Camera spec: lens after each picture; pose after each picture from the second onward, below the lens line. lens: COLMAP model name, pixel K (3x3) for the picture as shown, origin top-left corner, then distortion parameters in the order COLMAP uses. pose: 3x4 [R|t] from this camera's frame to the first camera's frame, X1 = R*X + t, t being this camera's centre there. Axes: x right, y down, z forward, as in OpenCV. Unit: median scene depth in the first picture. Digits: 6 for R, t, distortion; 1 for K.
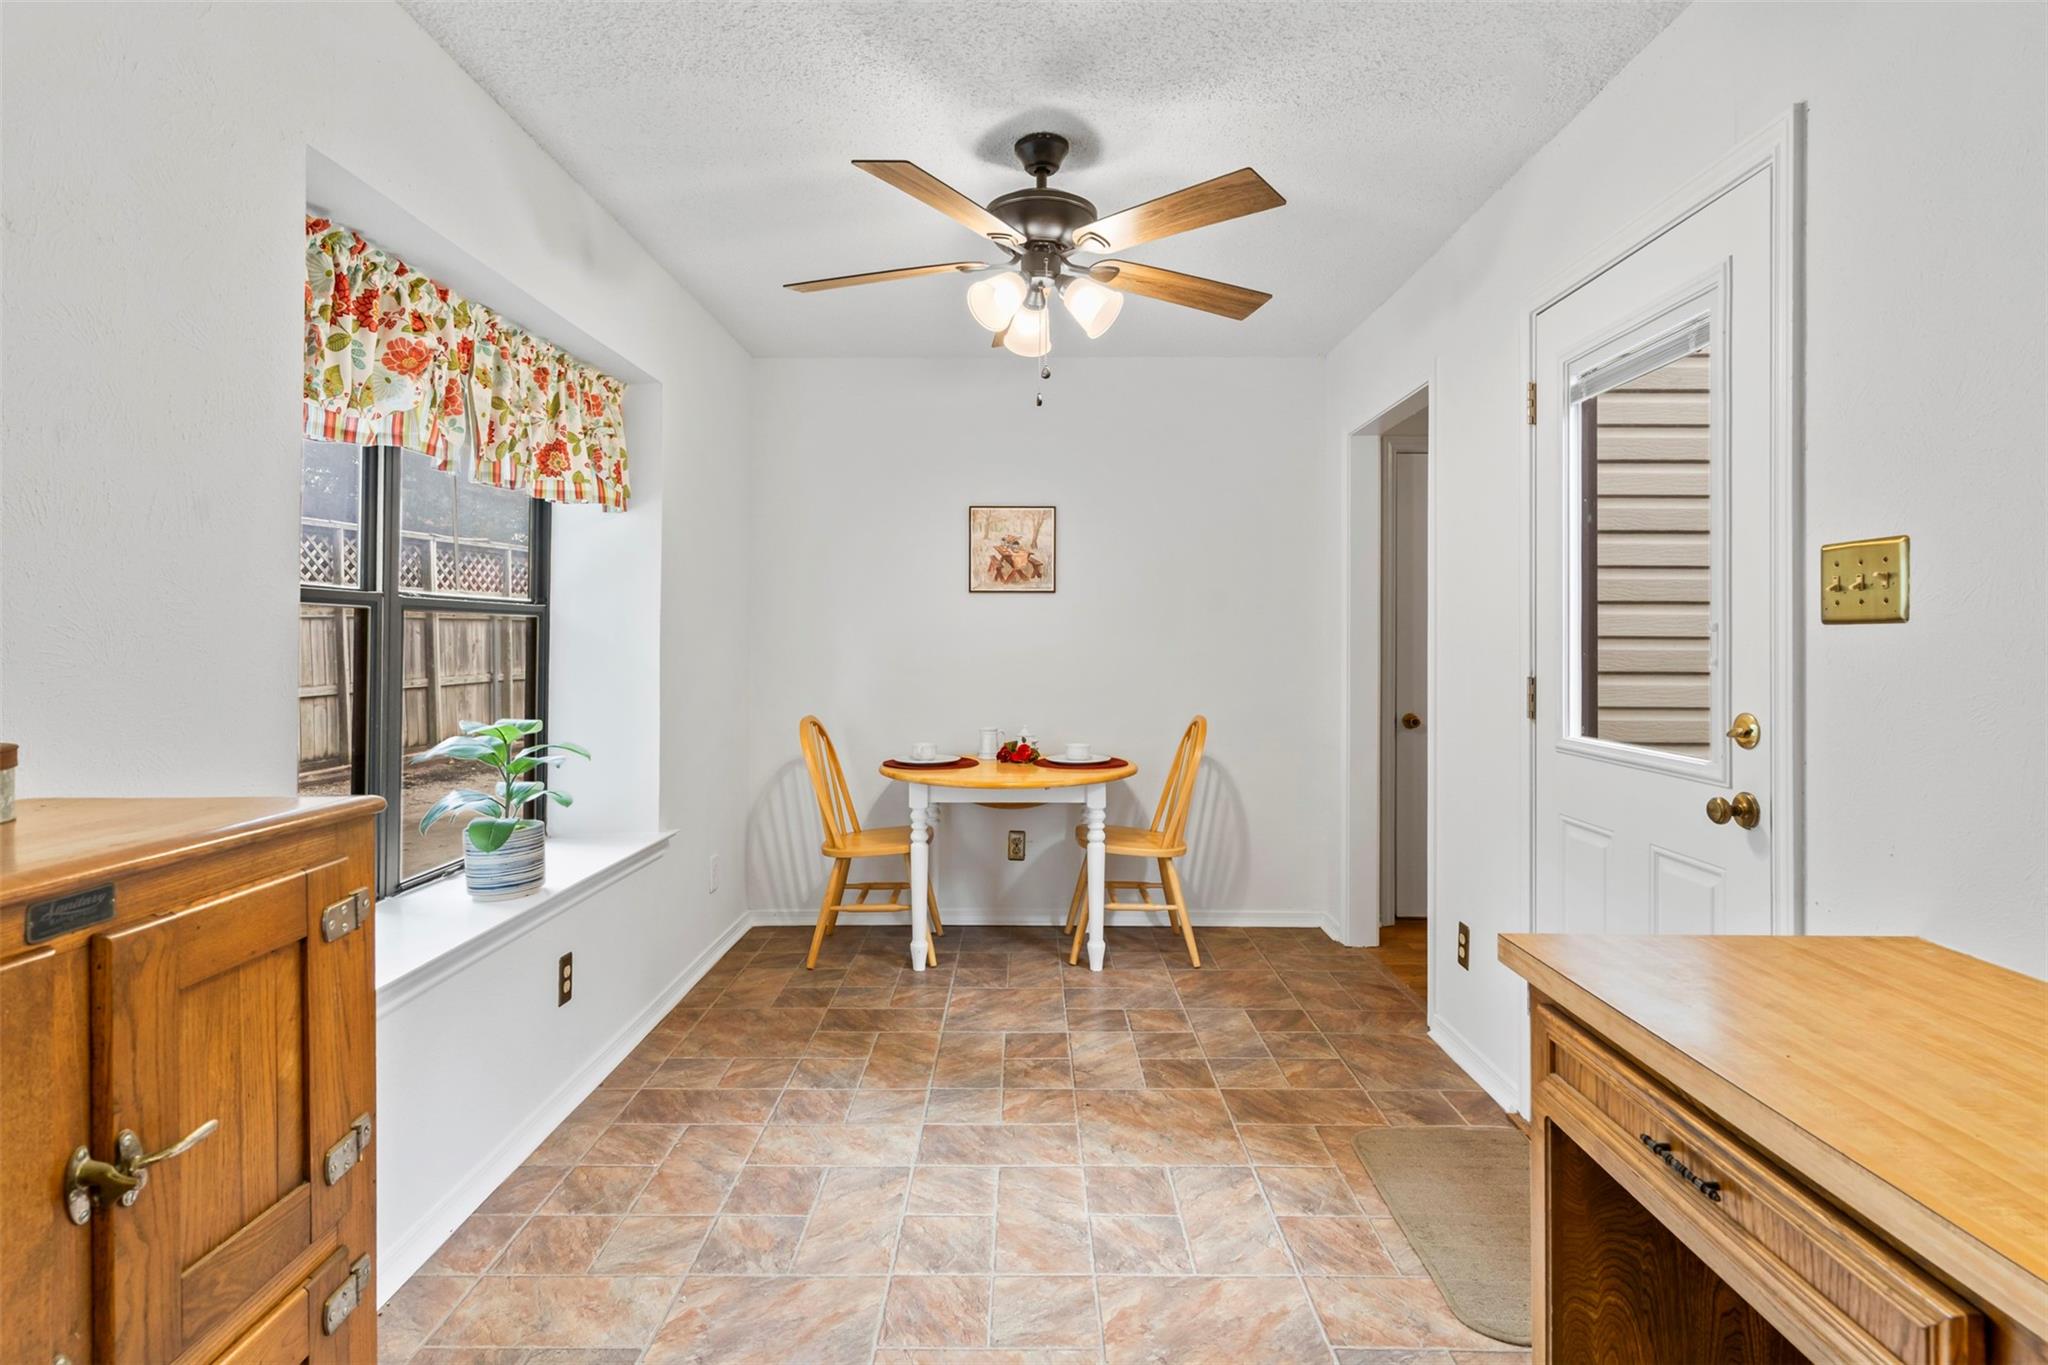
lens RADIAL K [[994.4, 0, 1021.0], [0, 994.4, 629.6], [0, 0, 1]] dist [0.004311, -0.000945]
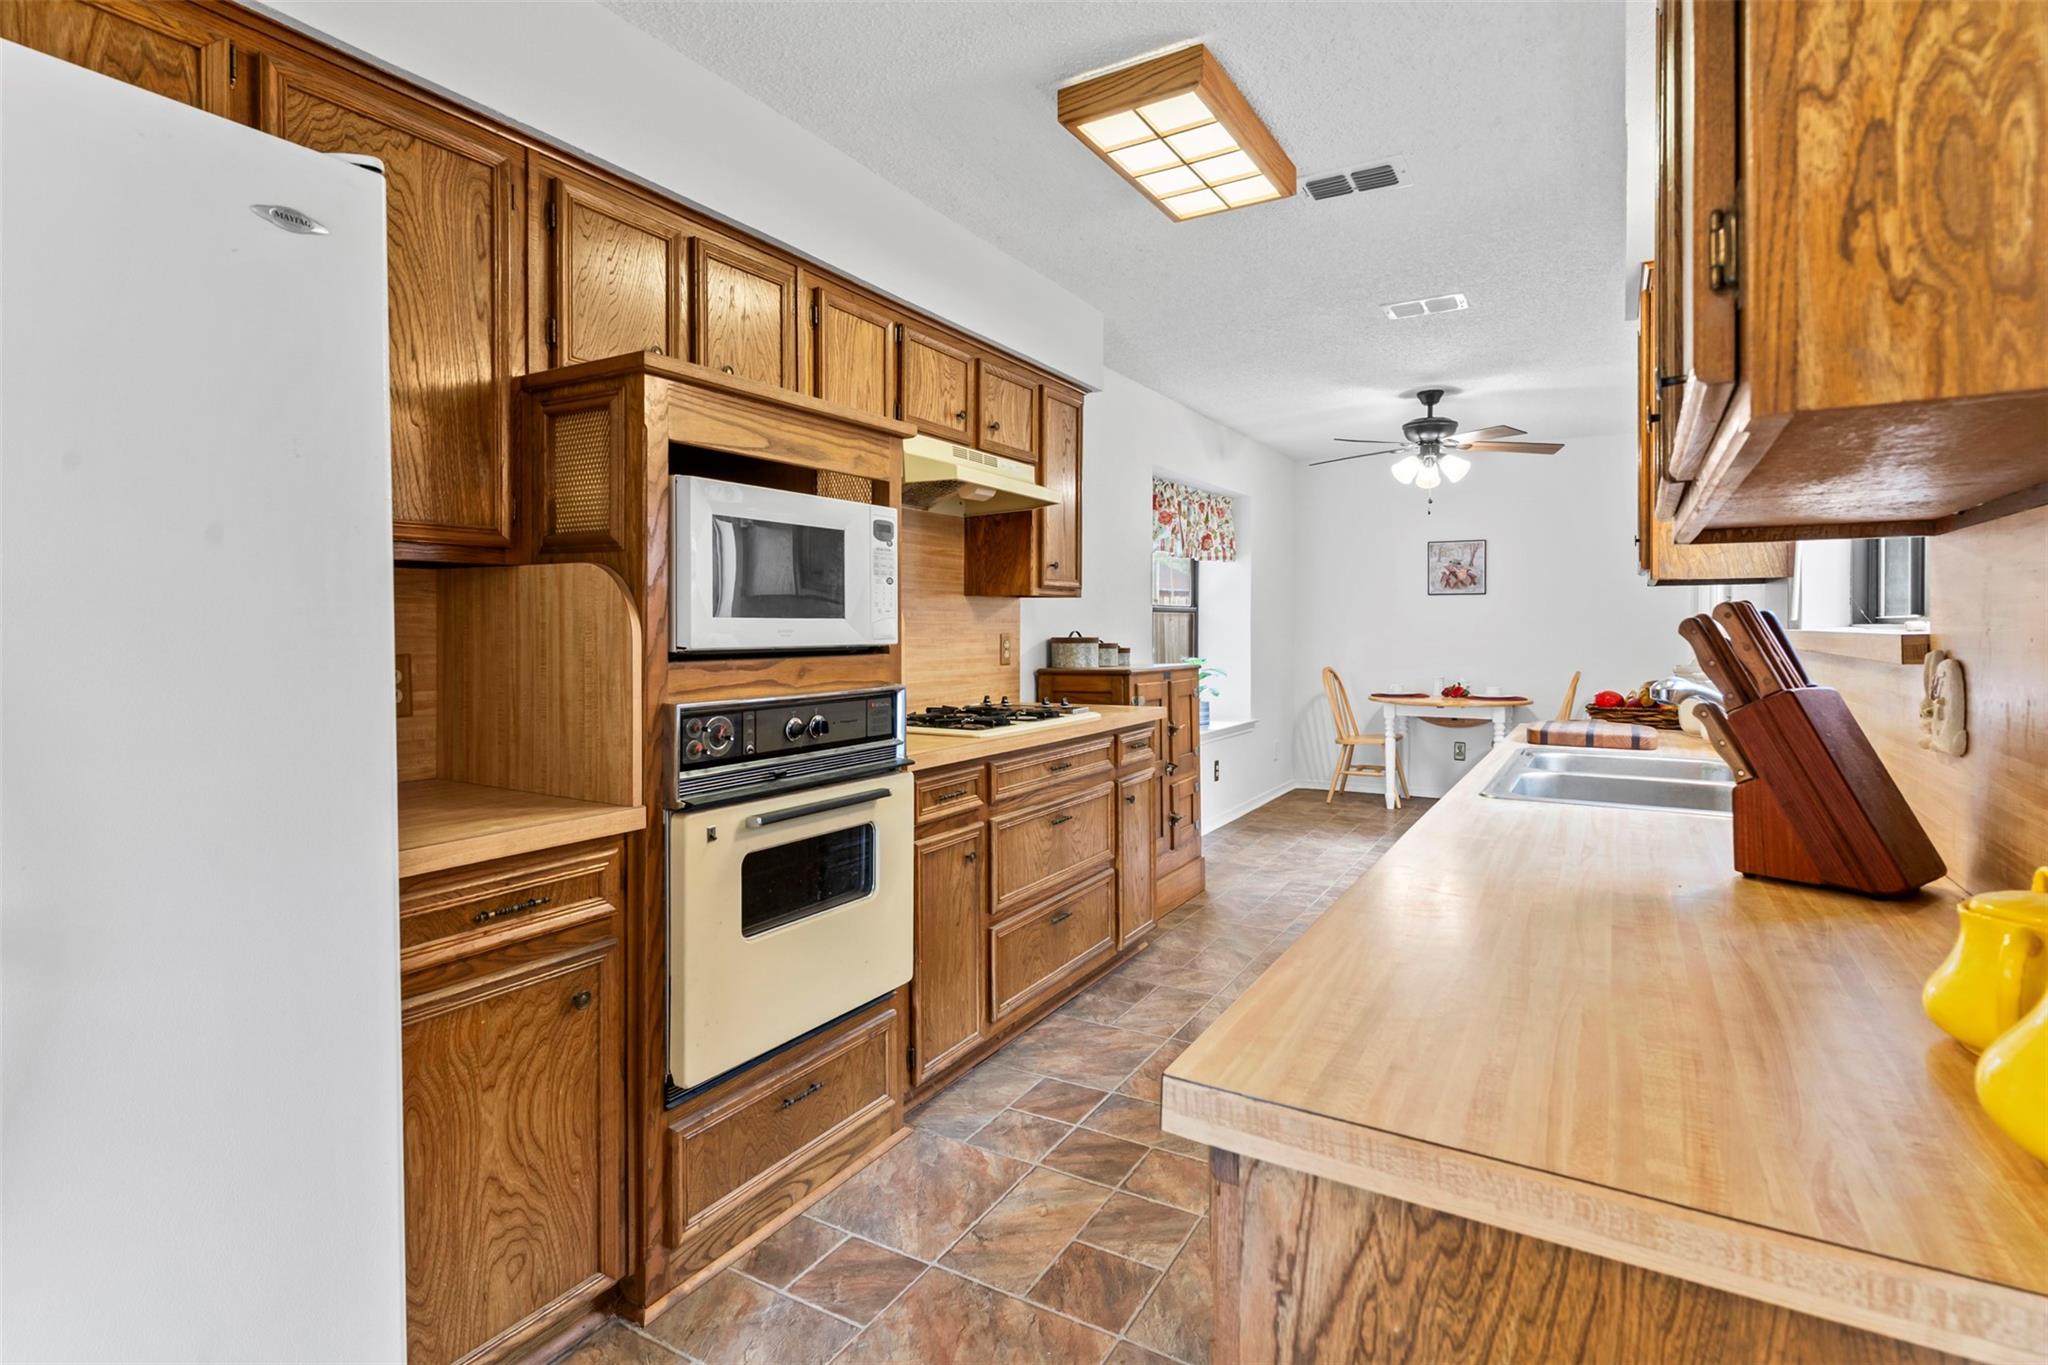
lens RADIAL K [[994.4, 0, 1021.3], [0, 994.4, 619.8], [0, 0, 1]] dist [0.004311, -0.000945]
pose [[0.862061, -0.003198, -0.506794, 0.259208], [0.005529, 0.999980, 0.003096, -0.006577], [0.506774, -0.005471, 0.862062, -0.972983]]
